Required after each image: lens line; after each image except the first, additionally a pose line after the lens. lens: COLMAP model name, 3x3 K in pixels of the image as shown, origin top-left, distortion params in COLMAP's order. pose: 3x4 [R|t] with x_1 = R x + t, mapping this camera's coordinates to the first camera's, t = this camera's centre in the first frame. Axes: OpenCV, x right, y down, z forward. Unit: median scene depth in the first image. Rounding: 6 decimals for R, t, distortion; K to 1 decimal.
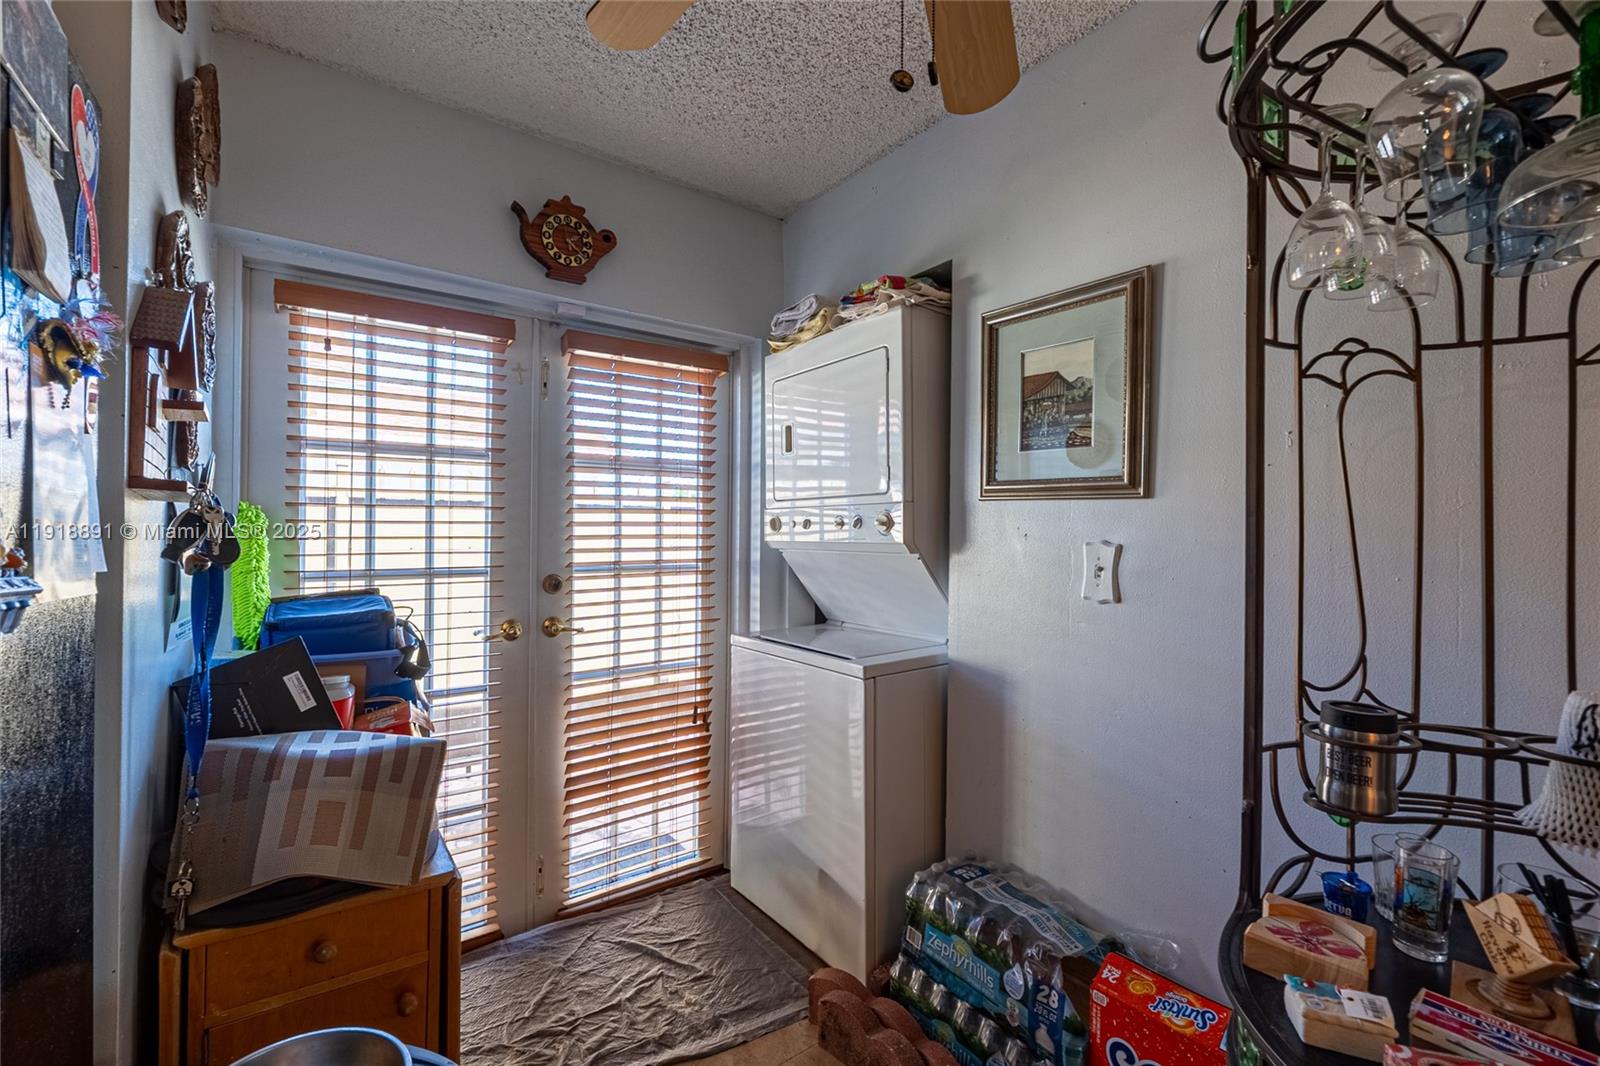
lens RADIAL K [[673.1, 0, 792.5], [0, 673.1, 524.8], [0, 0, 1]] dist [-0.004193, -0.000438]
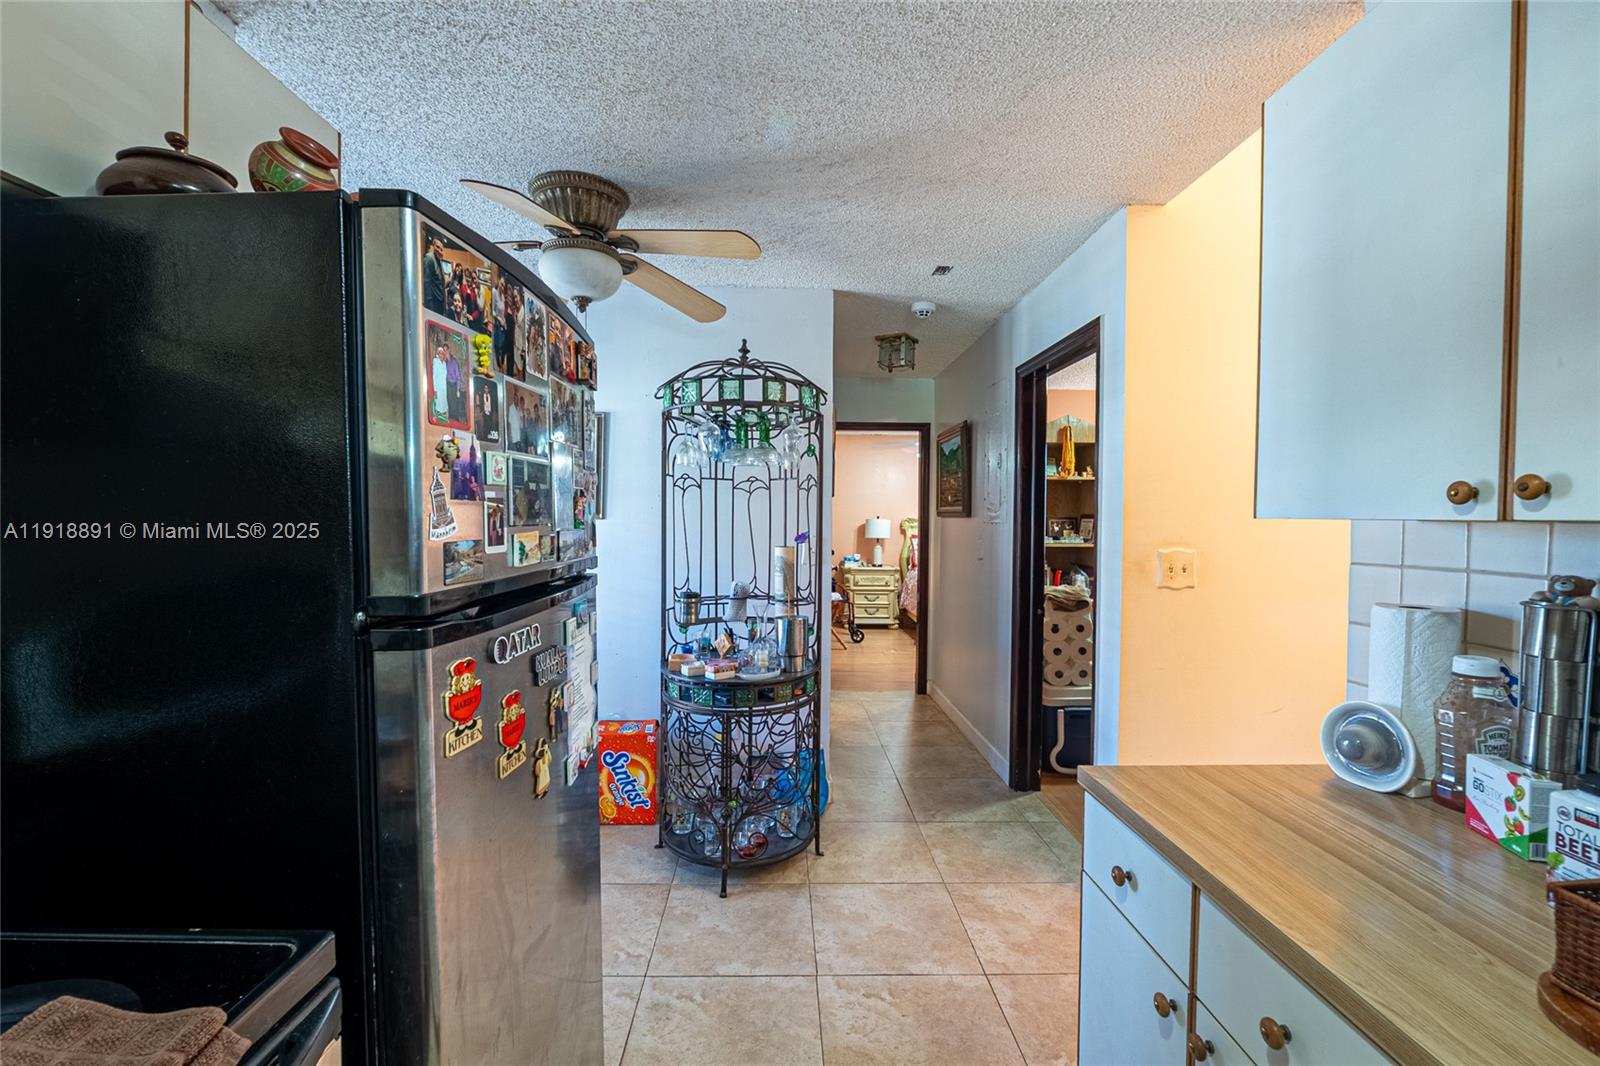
lens RADIAL K [[673.1, 0, 792.1], [0, 673.1, 540.4], [0, 0, 1]] dist [-0.004193, -0.000438]
pose [[0.573415, -0.025247, 0.818876, -1.458909], [-0.005205, 0.999393, 0.034456, -0.086907], [-0.819248, -0.024020, 0.572936, -1.204839]]
